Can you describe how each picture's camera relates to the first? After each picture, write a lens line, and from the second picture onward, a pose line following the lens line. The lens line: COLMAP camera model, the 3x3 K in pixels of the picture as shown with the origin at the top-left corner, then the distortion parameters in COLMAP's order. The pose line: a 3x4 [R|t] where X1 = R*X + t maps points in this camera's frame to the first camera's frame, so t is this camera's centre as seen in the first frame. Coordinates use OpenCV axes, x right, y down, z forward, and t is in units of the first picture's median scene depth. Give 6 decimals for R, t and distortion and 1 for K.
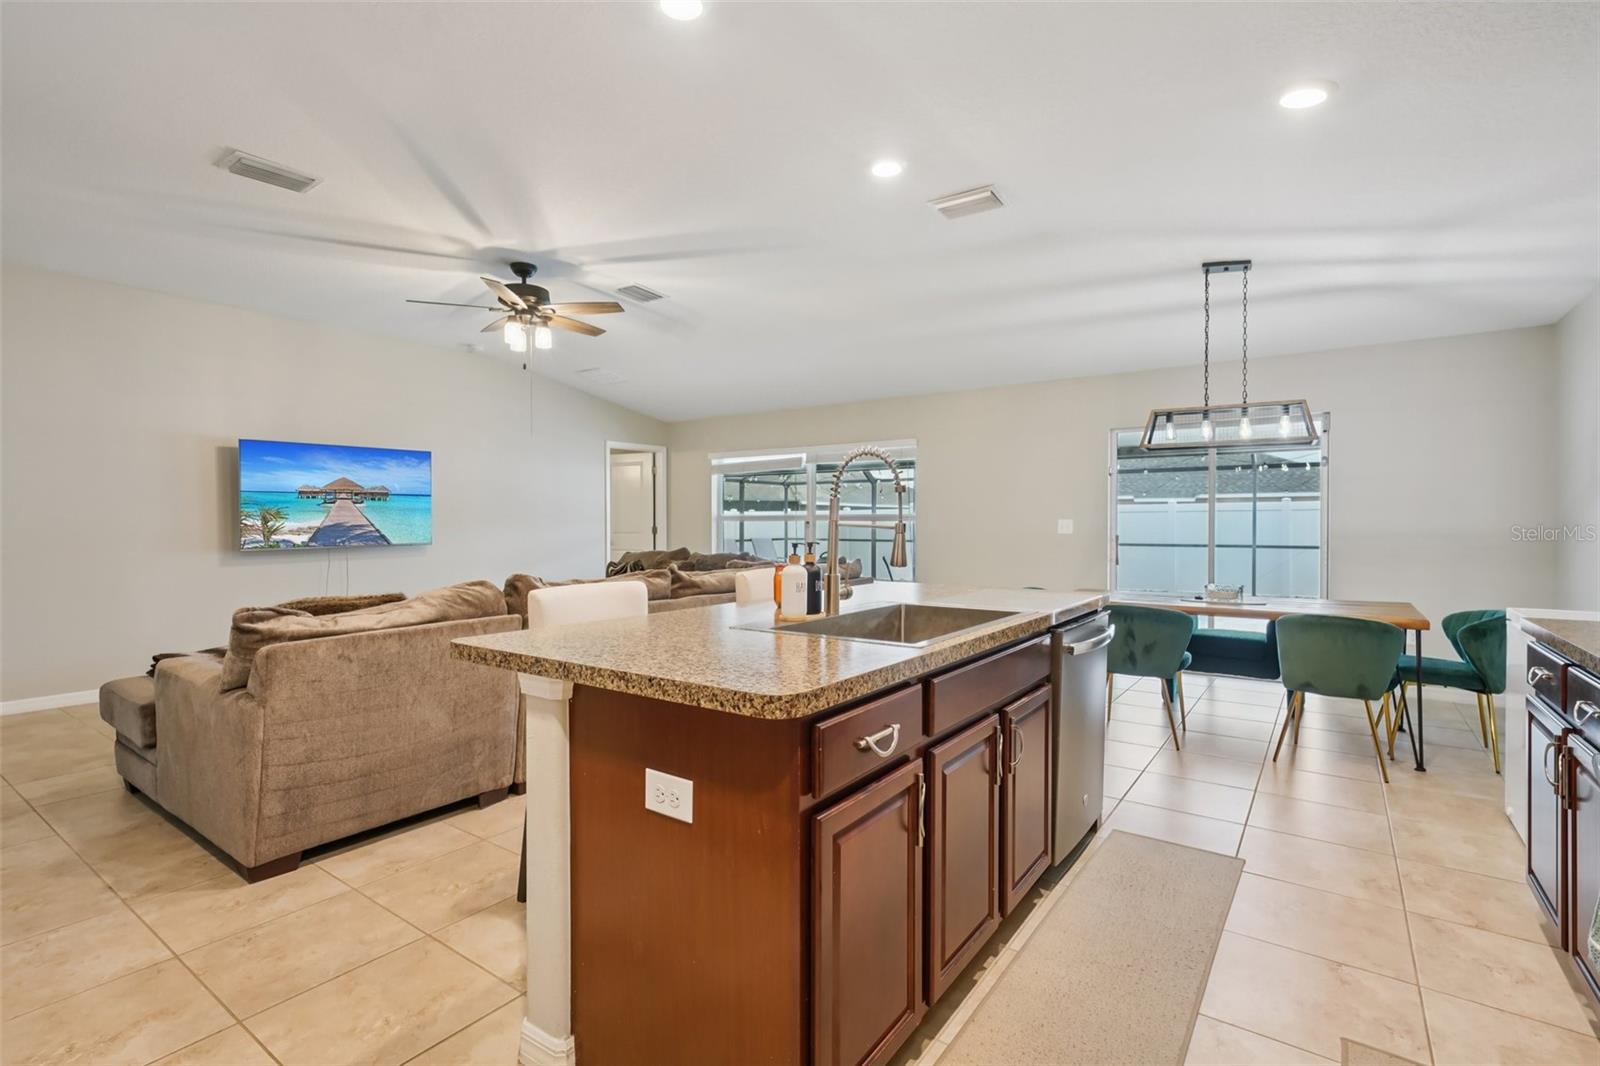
lens RADIAL K [[751.1, 0, 794.8], [0, 751.1, 531.2], [0, 0, 1]] dist [-0.003158, 0.002589]
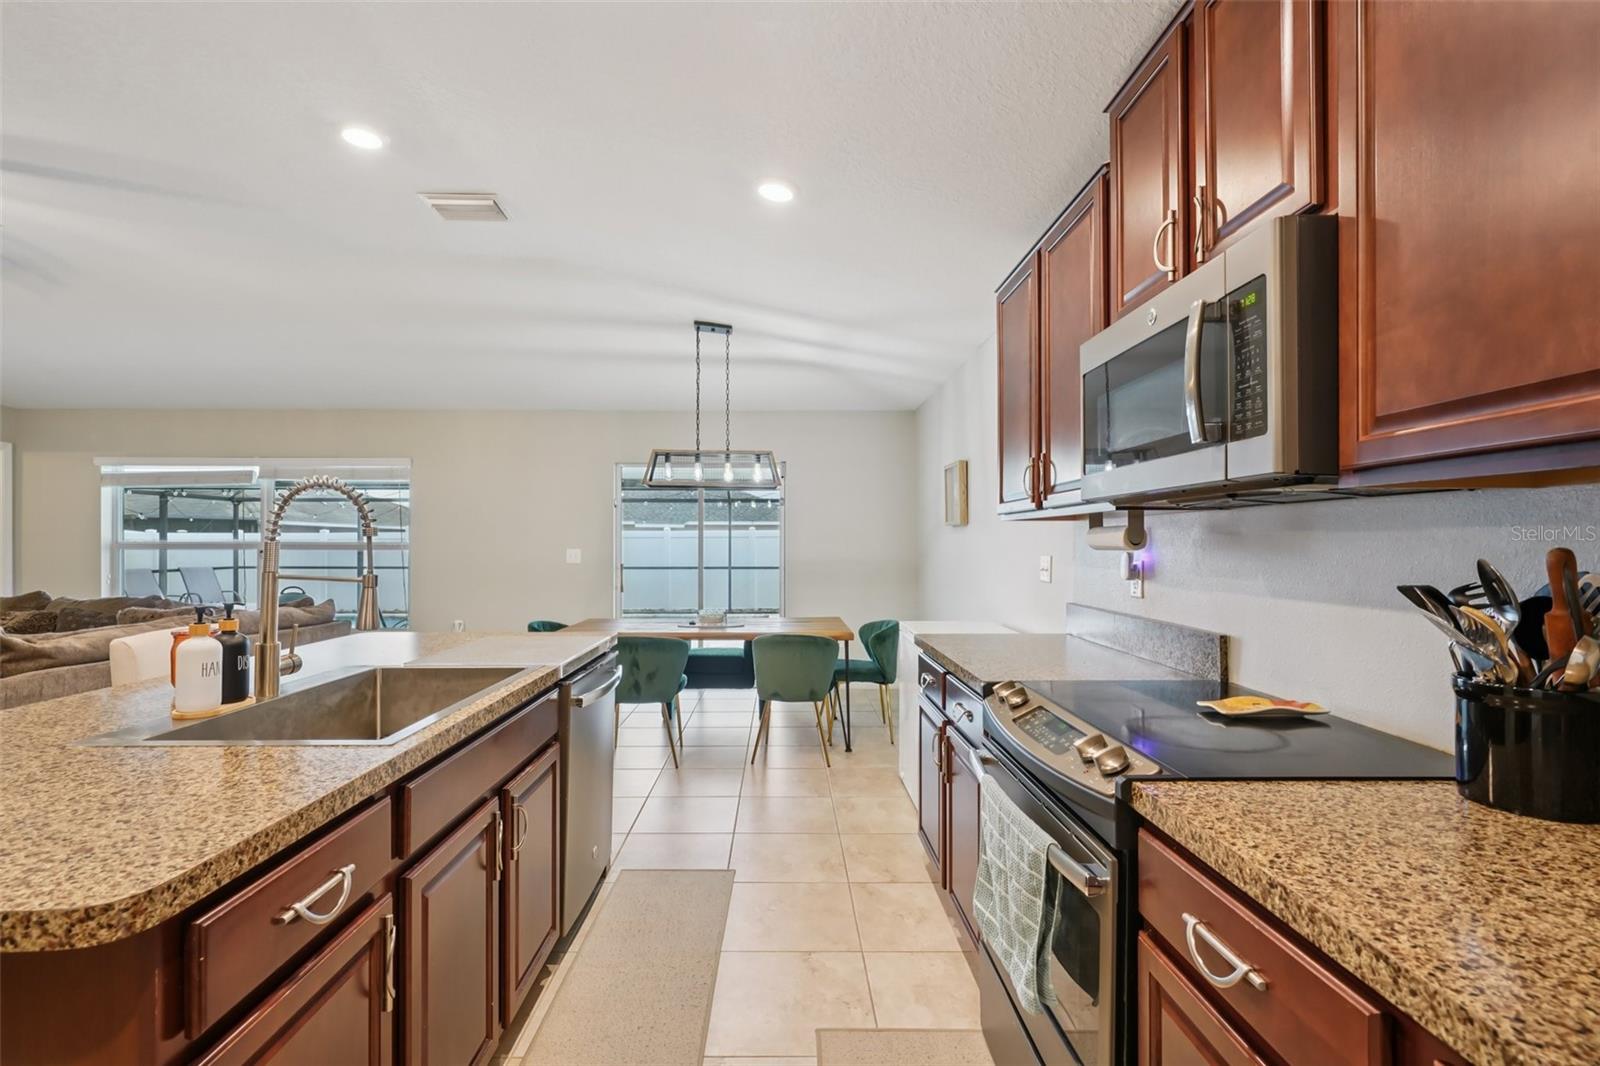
lens RADIAL K [[721.4, 0, 786.9], [0, 721.4, 548.1], [0, 0, 1]] dist [-0.000393, 0.002110]
pose [[0.806387, -0.002172, 0.591384, 0.027145], [0.004262, 0.999989, -0.002138, -0.021989], [-0.591373, 0.004245, 0.806387, 0.073477]]
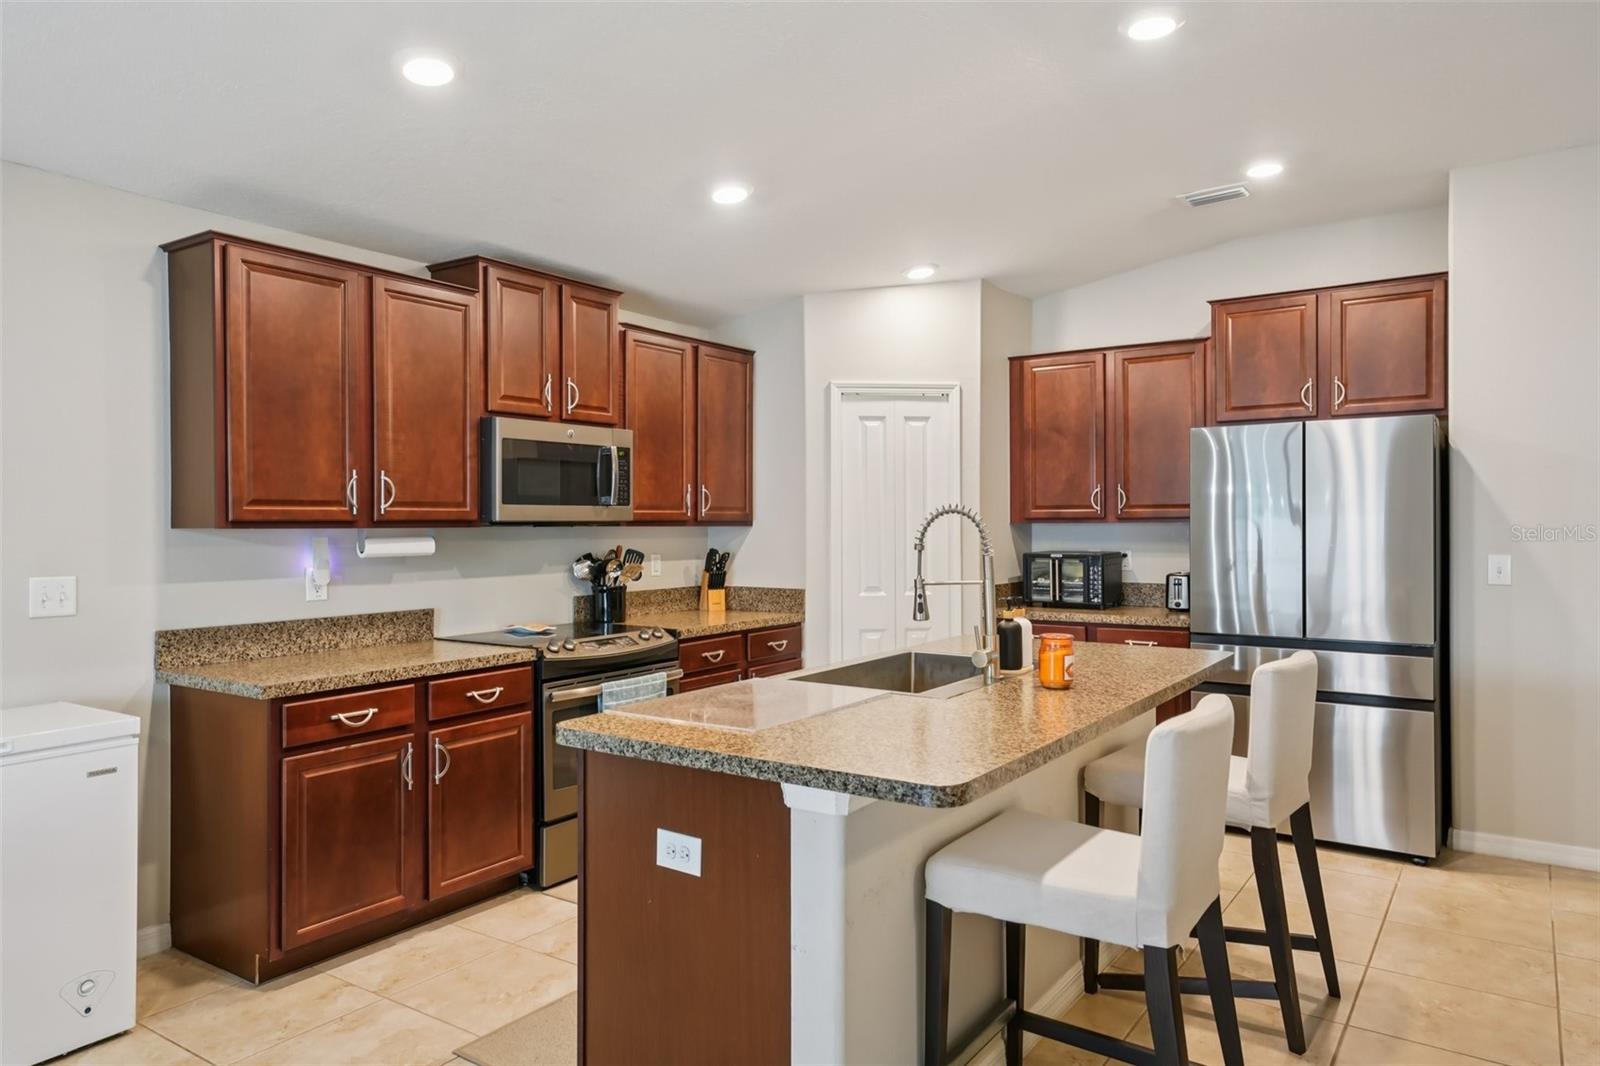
lens RADIAL K [[1041.6, 0, 794.8], [0, 1041.6, 525.2], [0, 0, 1]] dist [0.026941, -0.001958]
pose [[-0.999831, 0.007067, -0.016996, 0.209525], [0.006801, 0.999855, 0.015639, -0.067544], [0.017104, 0.015520, -0.999733, 1.504306]]
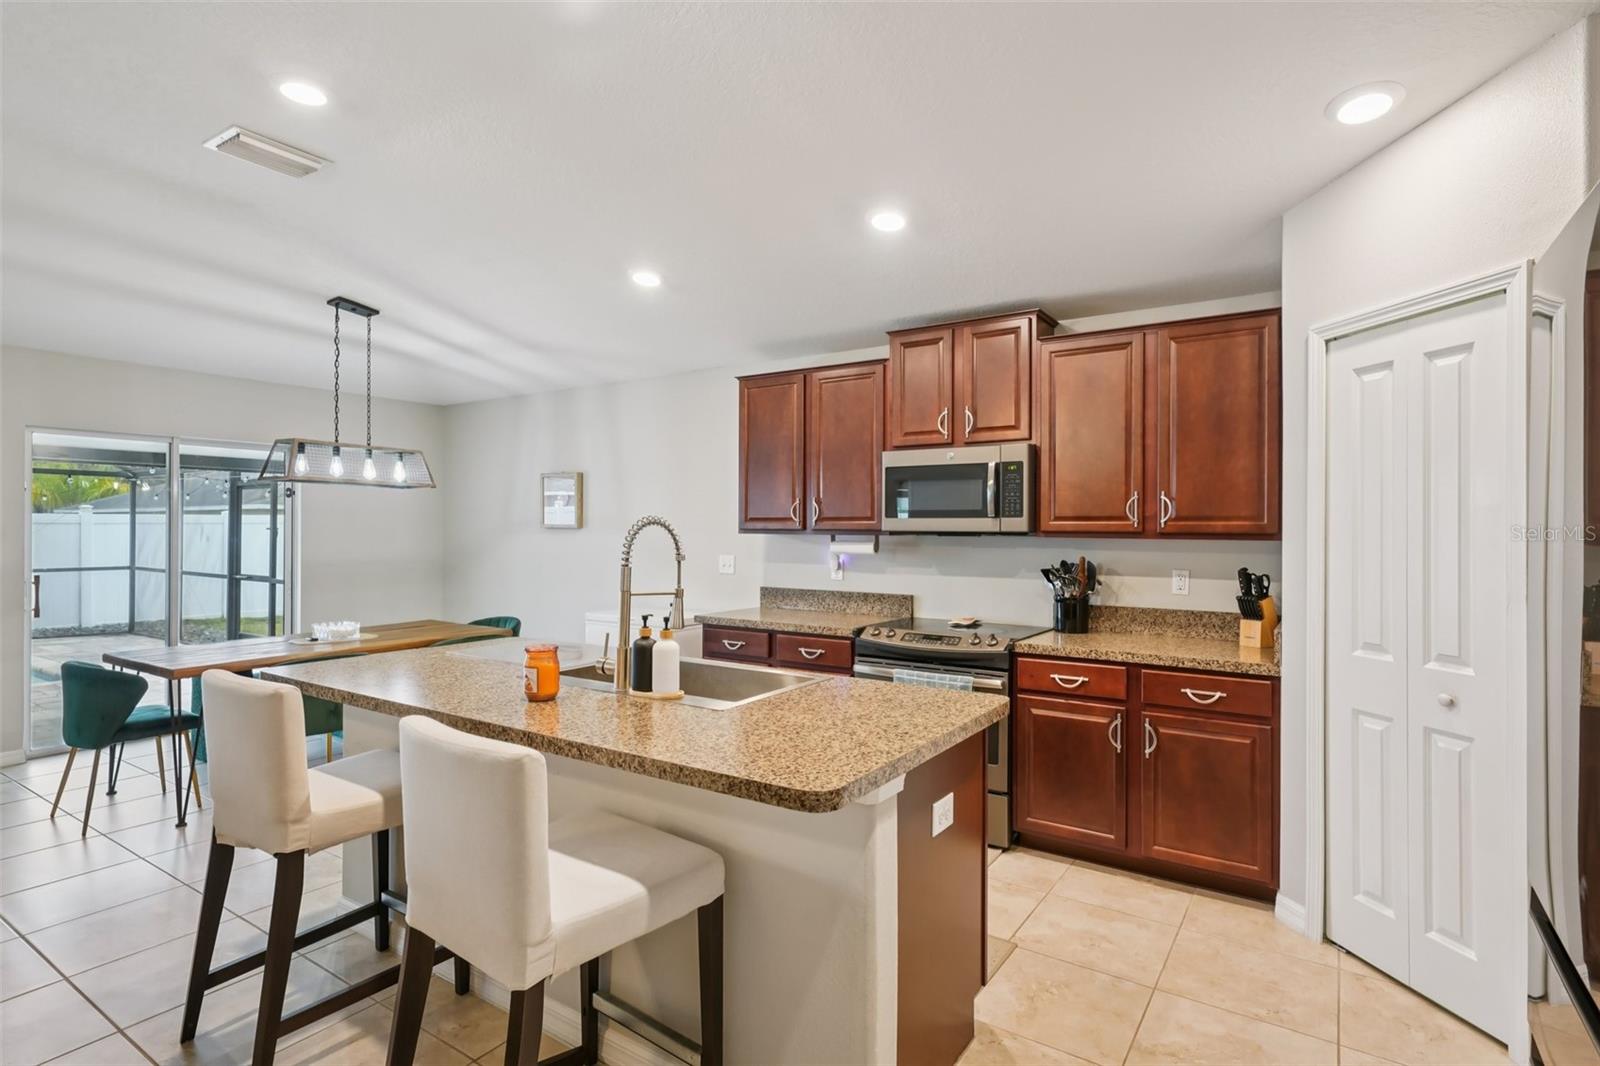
lens RADIAL K [[808.2, 0, 794.6], [0, 808.2, 529.5], [0, 0, 1]] dist [0.006054, 0.001942]
pose [[-0.028151, 0.002591, 0.999600, -0.633855], [0.005984, 0.999979, -0.002424, -0.056448], [-0.999586, 0.005913, -0.028166, 0.528433]]
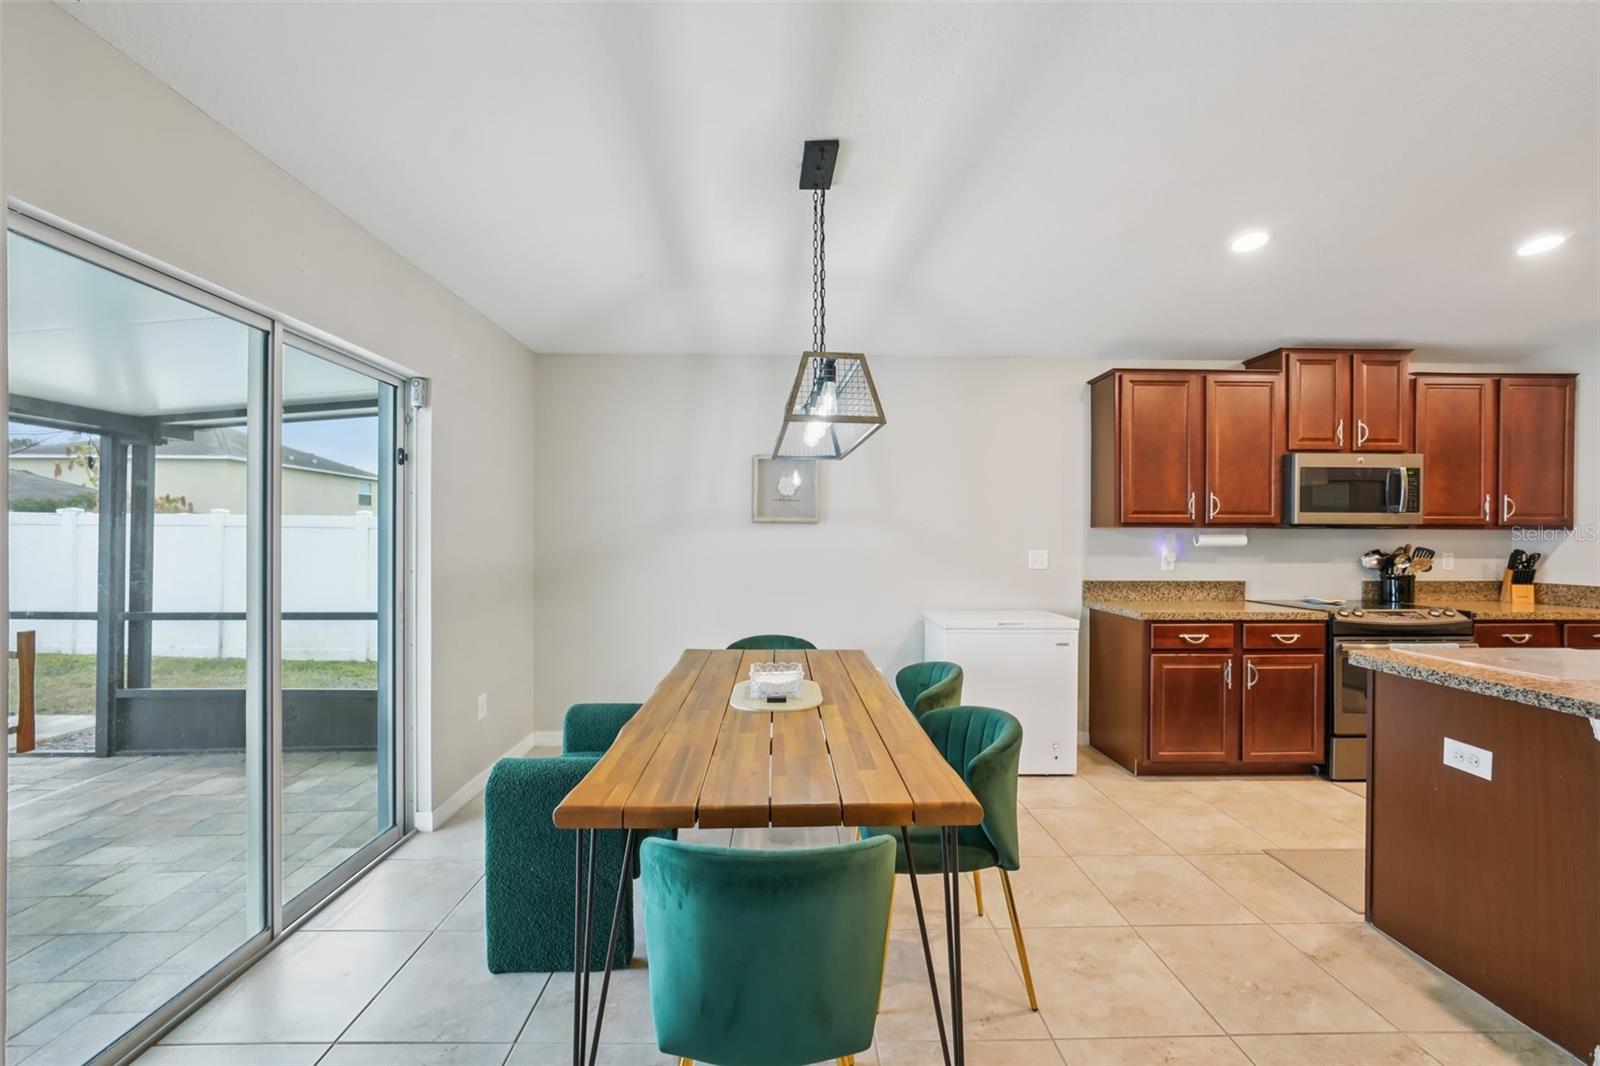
lens RADIAL K [[628.0, 0, 797.9], [0, 628.0, 537.7], [0, 0, 1]] dist [-0.014235, 0.005592]
pose [[-0.601462, 0.001090, 0.798901, 0.193961], [0.007741, 0.999960, 0.004464, -0.044953], [-0.798864, 0.008870, -0.601447, 1.606211]]
